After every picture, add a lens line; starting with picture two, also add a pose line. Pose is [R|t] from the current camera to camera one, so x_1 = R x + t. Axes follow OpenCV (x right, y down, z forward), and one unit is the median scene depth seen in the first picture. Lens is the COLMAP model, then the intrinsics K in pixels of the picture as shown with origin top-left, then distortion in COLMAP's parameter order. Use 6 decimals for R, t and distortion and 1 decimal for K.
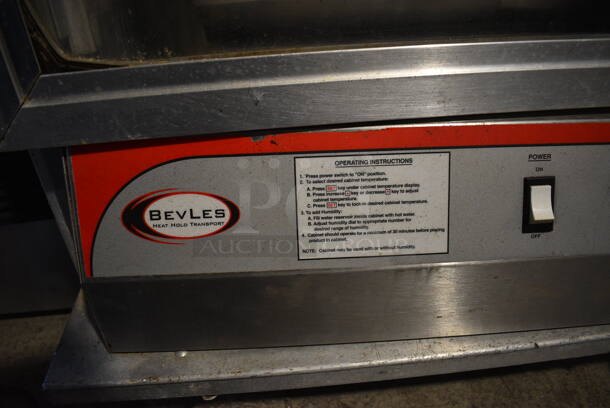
lens RADIAL K [[472.1, 0, 307.3], [0, 472.1, 205.1], [0, 0, 1]] dist [-0.100051, 0.019766]
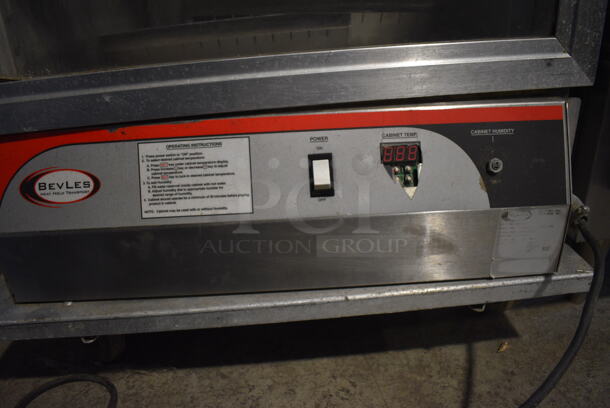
lens RADIAL K [[472.1, 0, 304.4], [0, 472.1, 202.8], [0, 0, 1]] dist [-0.100051, 0.019766]
pose [[0.999448, -0.014522, -0.029882, 0.494416], [0.009619, 0.987376, -0.158099, 0.290697], [0.031800, 0.157725, 0.986971, -0.320280]]
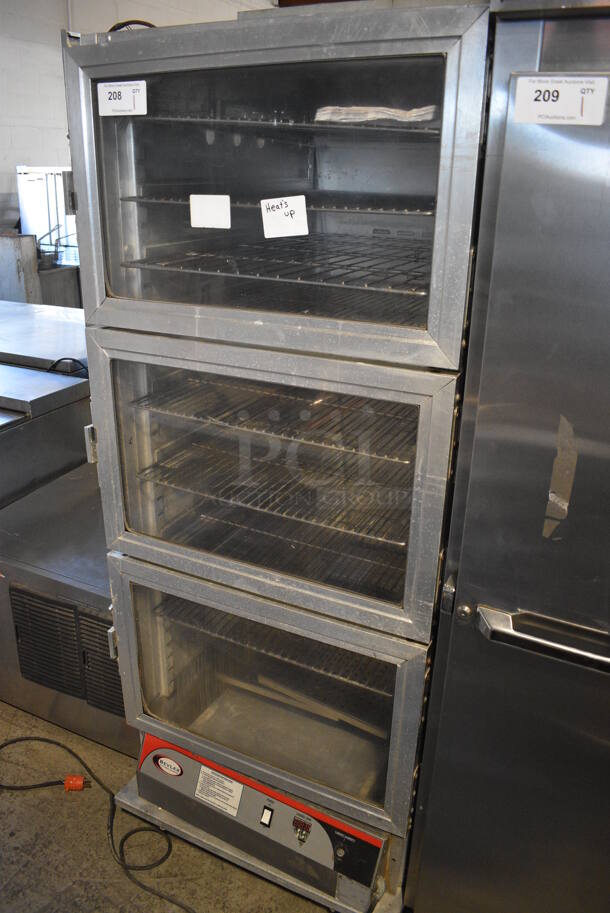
lens RADIAL K [[706.6, 0, 303.5], [0, 706.6, 454.2], [0, 0, 1]] dist [-0.100051, 0.019766]
pose [[0.852477, 0.238793, -0.465038, 2.122321], [-0.333862, 0.933218, -0.132815, -1.586888], [0.402267, 0.268480, 0.875271, -3.188943]]
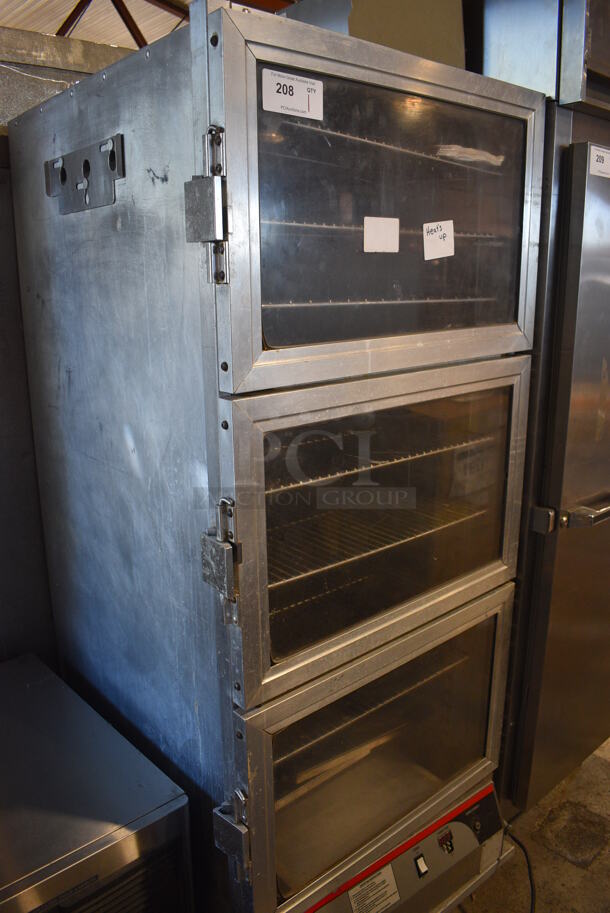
lens RADIAL K [[706.6, 0, 298.9], [0, 706.6, 458.2], [0, 0, 1]] dist [-0.100051, 0.019766]
pose [[0.815906, -0.125952, 0.564299, -2.015004], [0.318560, 0.912413, -0.256947, -1.372317], [-0.482511, 0.389408, 0.784567, -2.691233]]
